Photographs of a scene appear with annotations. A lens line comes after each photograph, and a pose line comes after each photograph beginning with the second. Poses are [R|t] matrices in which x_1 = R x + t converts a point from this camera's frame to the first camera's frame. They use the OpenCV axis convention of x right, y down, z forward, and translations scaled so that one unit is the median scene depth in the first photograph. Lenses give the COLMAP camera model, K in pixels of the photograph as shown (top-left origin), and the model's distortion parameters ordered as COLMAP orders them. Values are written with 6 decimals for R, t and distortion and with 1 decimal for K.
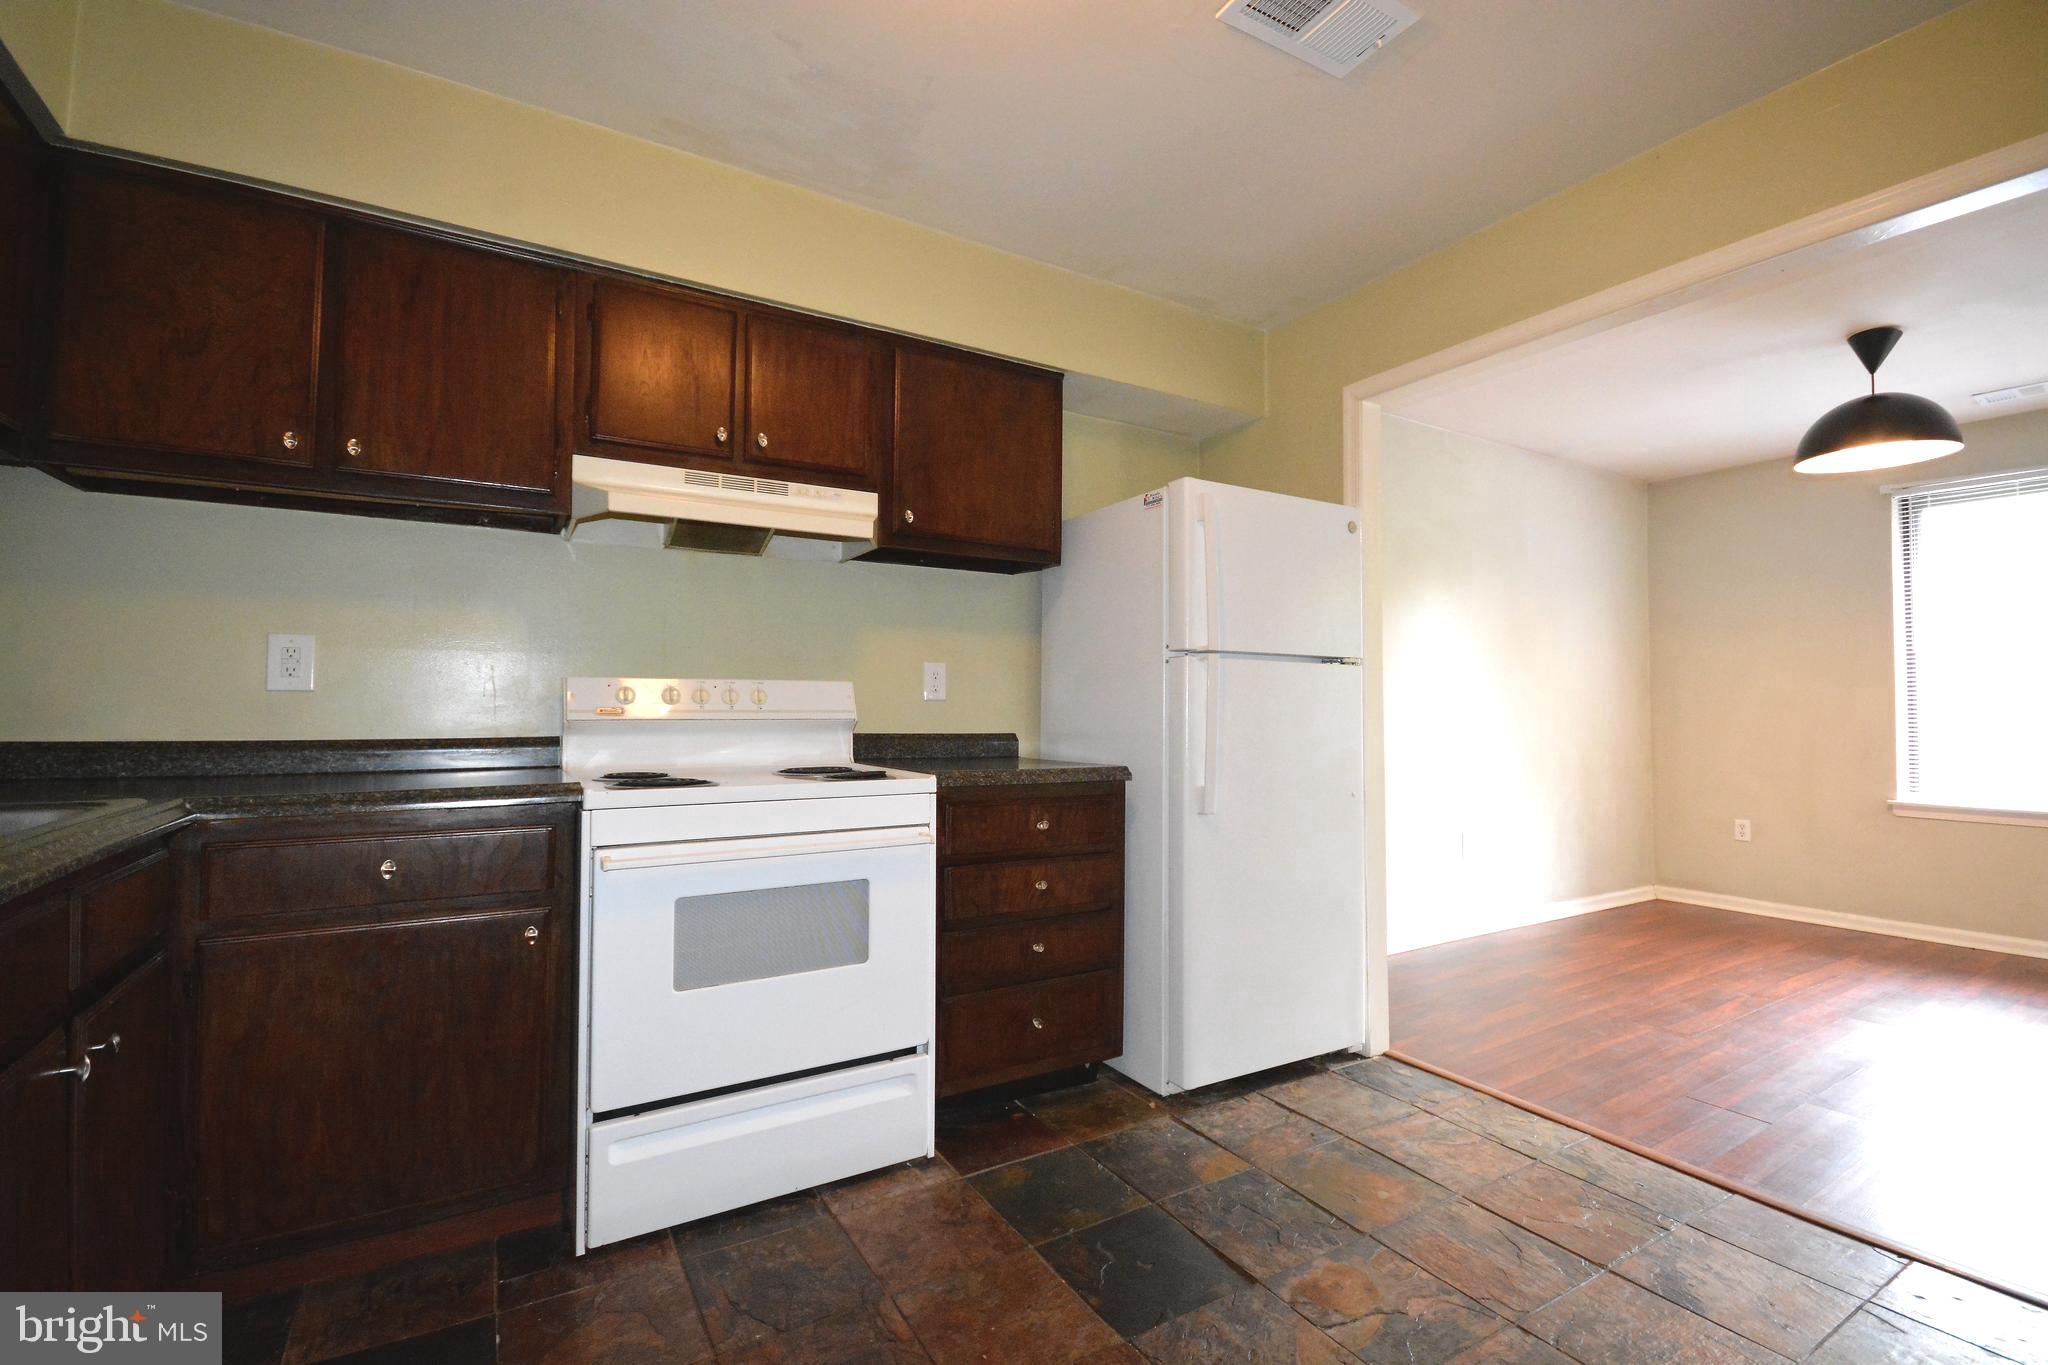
lens RADIAL K [[897.5, 0, 1020.0], [0, 897.5, 681.0], [0, 0, 1]] dist [-0.003011, -0.000191]
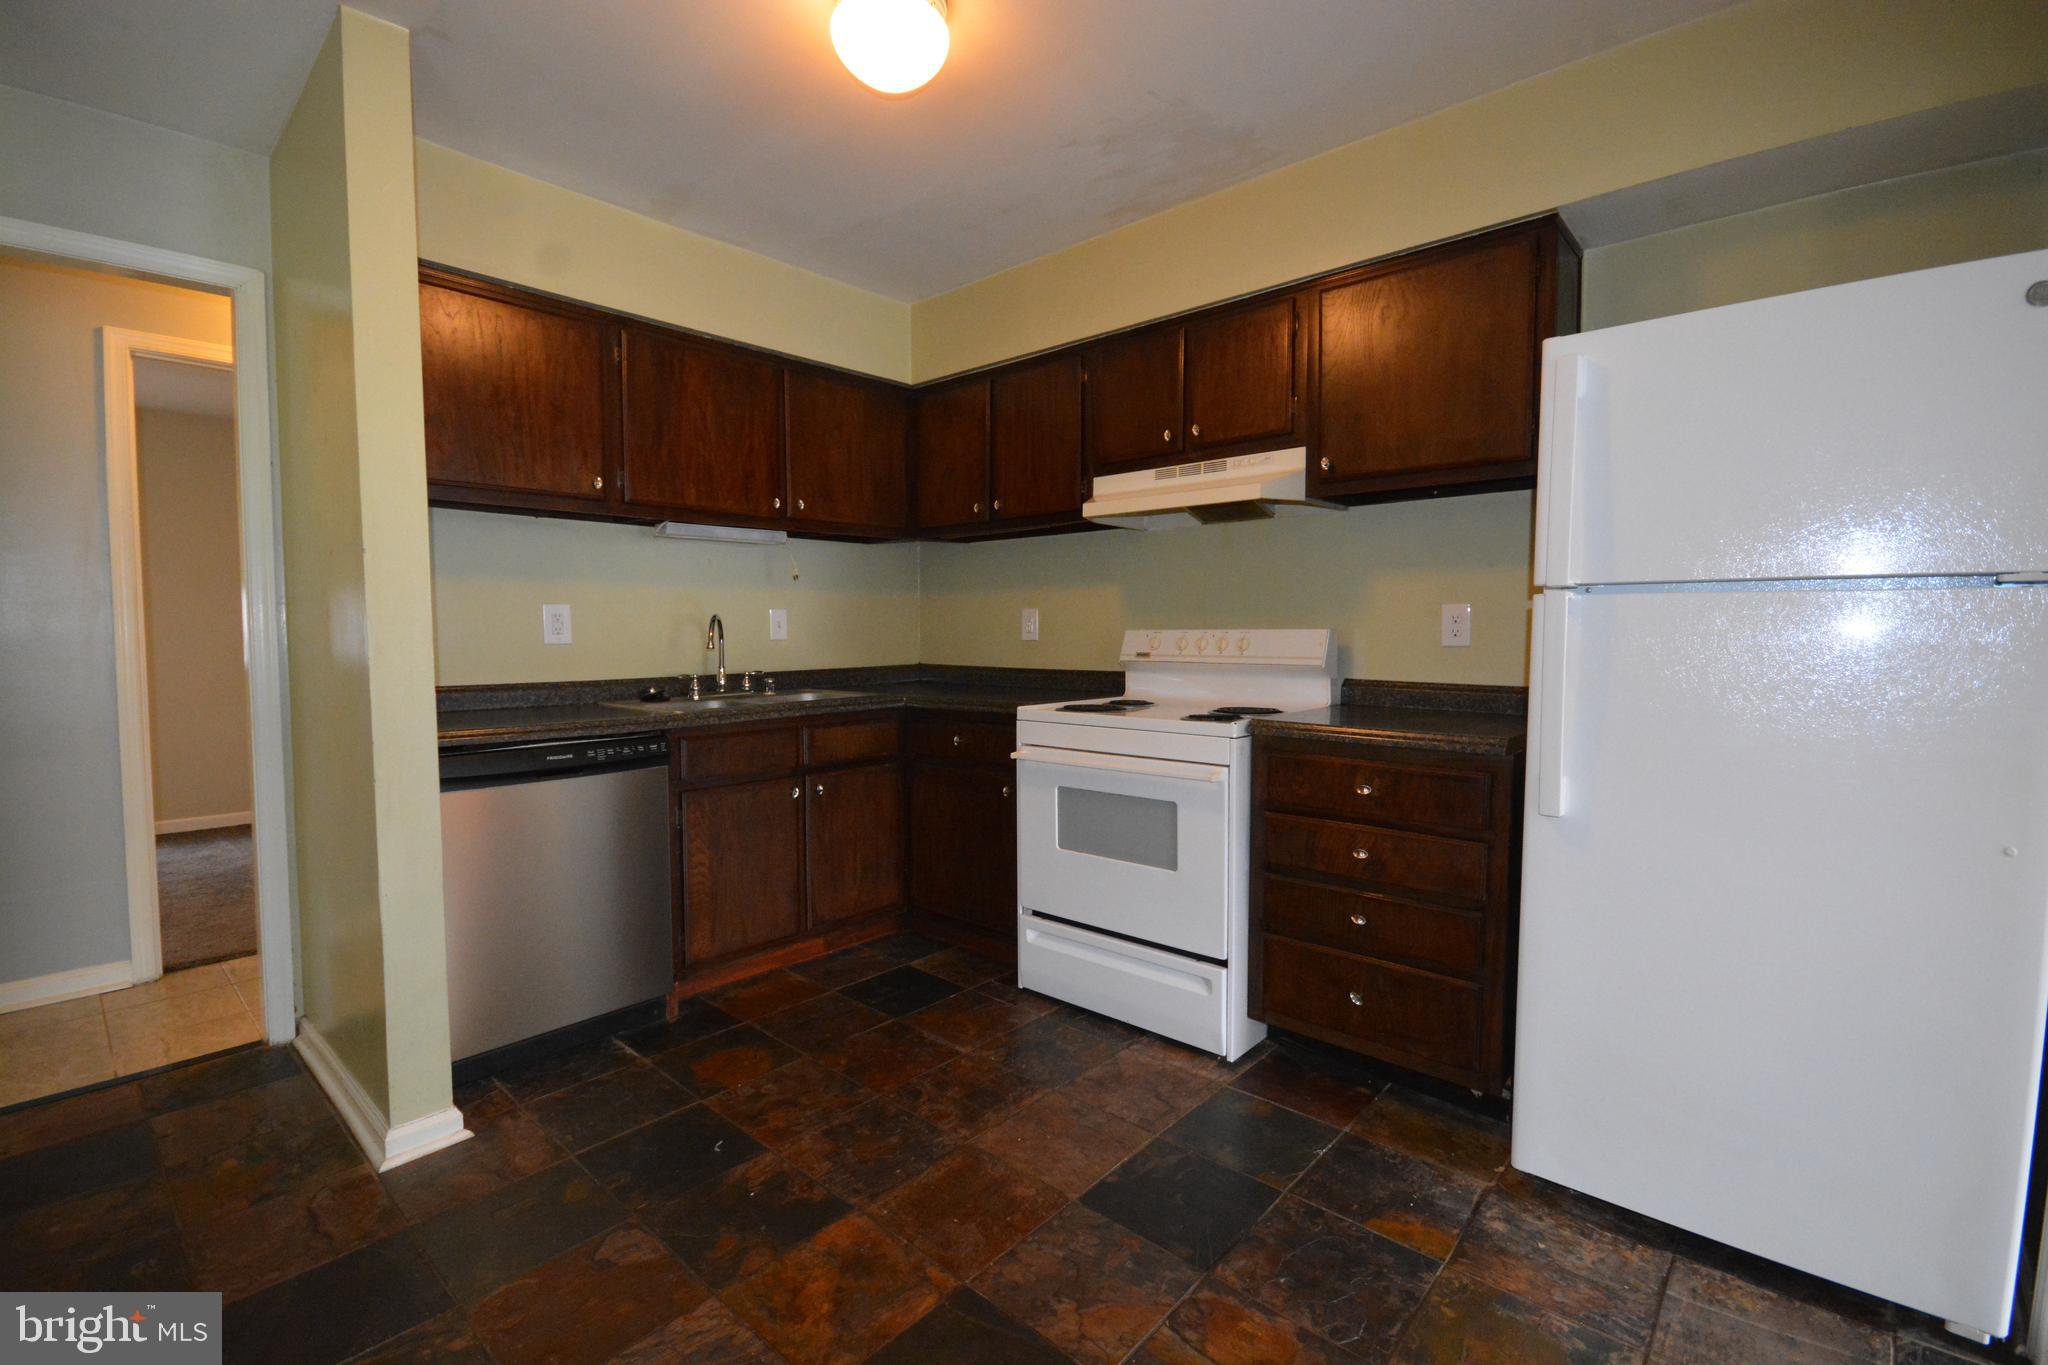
lens RADIAL K [[897.5, 0, 1020.0], [0, 897.5, 681.0], [0, 0, 1]] dist [-0.003011, -0.000191]
pose [[0.297113, 0.050521, -0.953505, 0.873553], [0.034897, 0.997358, 0.063718, -0.022825], [0.954204, -0.052206, 0.294565, 0.450064]]
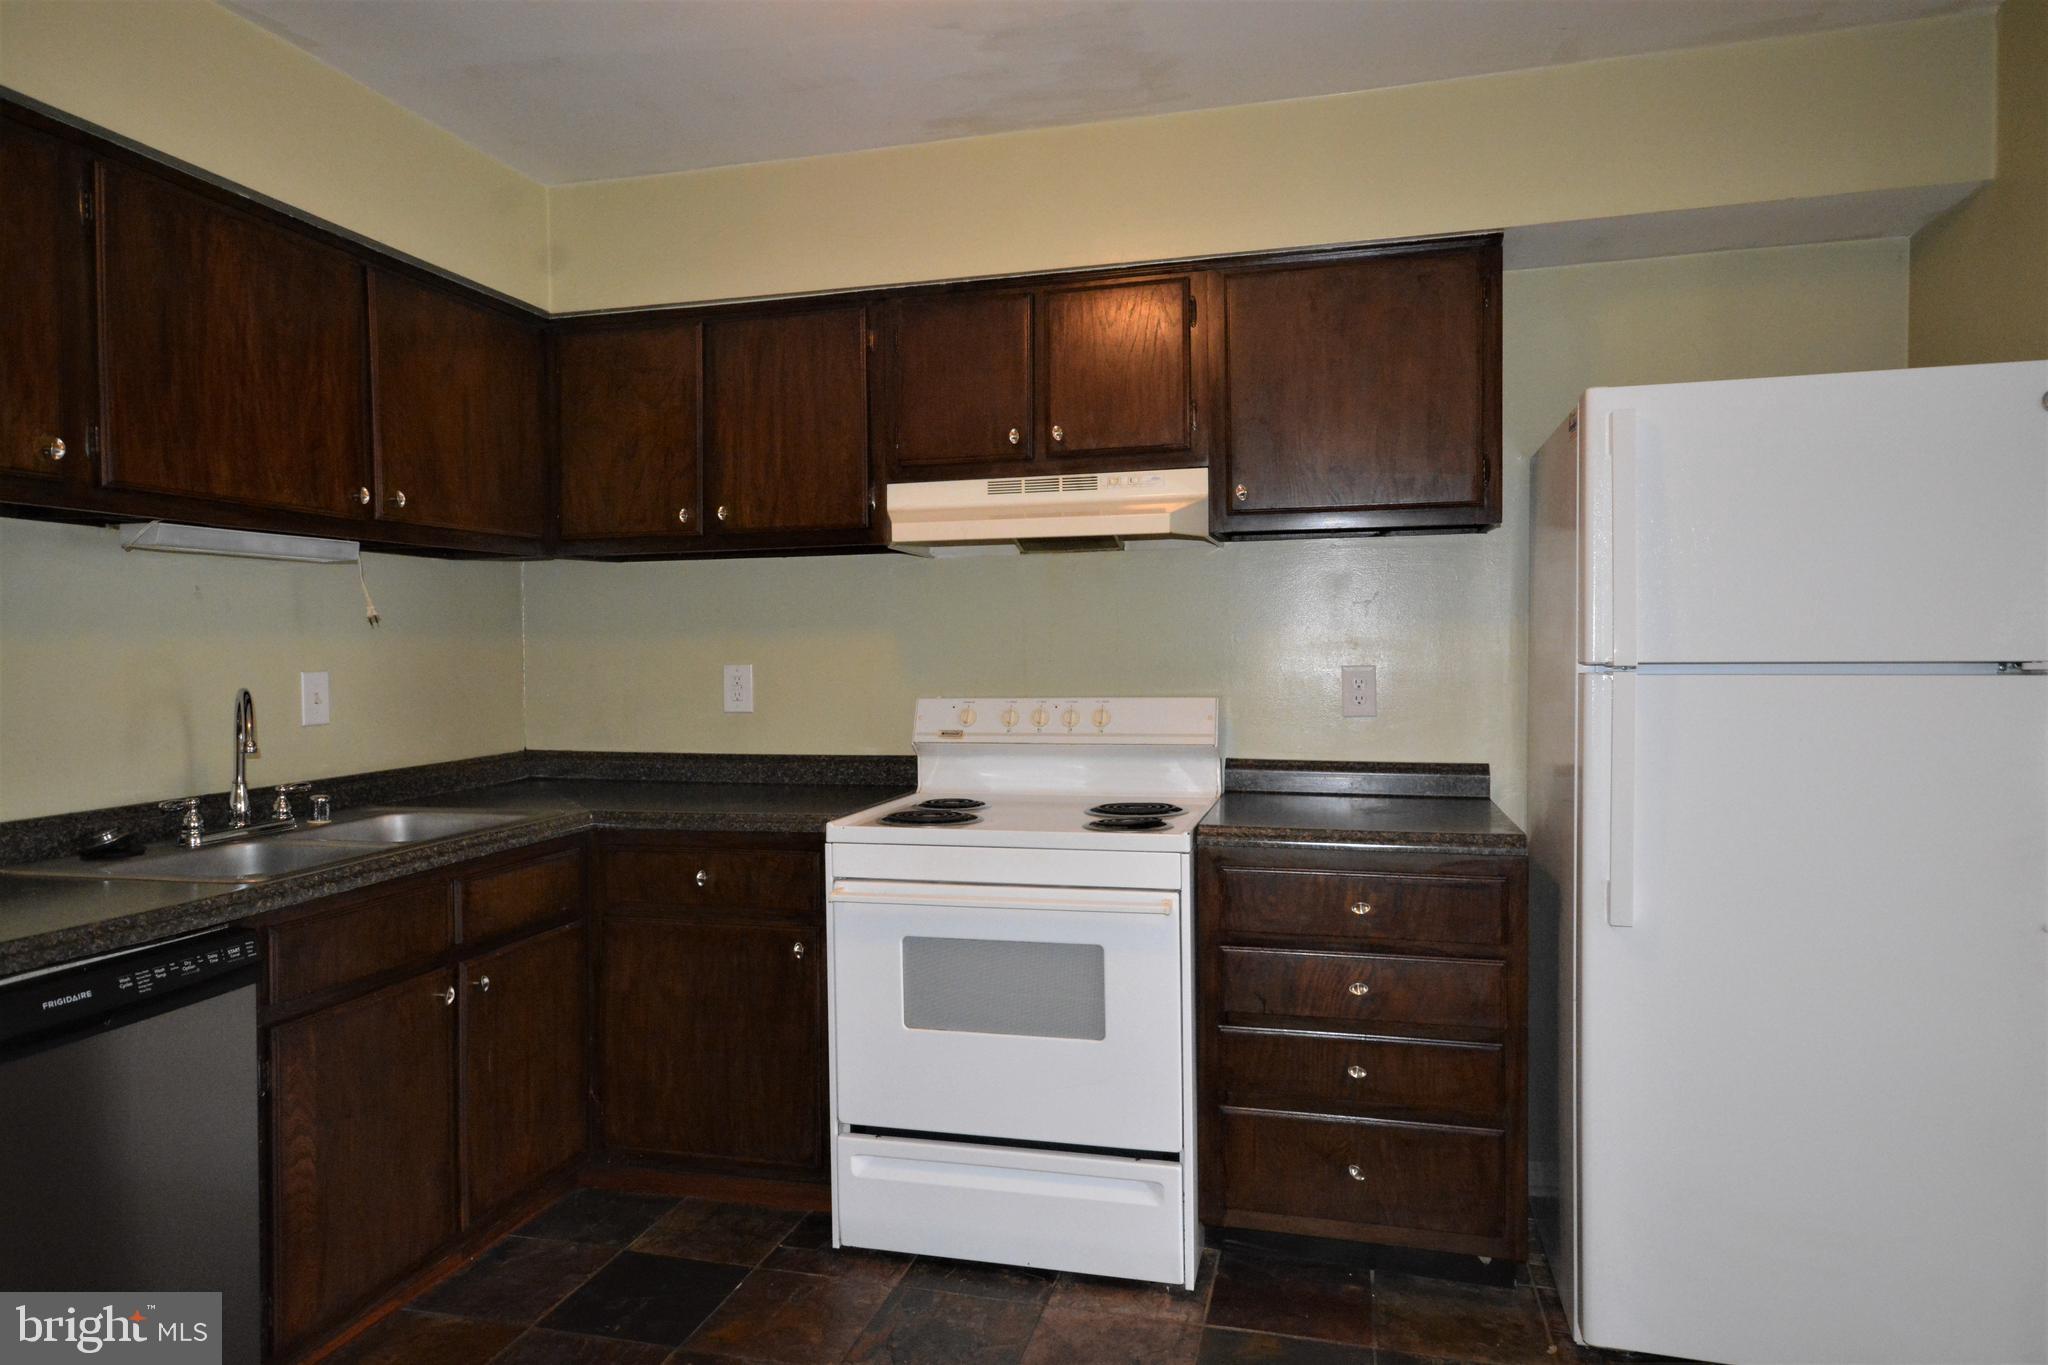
lens RADIAL K [[1250.3, 0, 1017.1], [0, 1250.3, 679.3], [0, 0, 1]] dist [0.000381, 0.030777]
pose [[0.699905, 0.005319, -0.714216, 0.619867], [0.036190, 0.998424, 0.042901, -0.089321], [0.713318, -0.055874, 0.698609, 0.109083]]
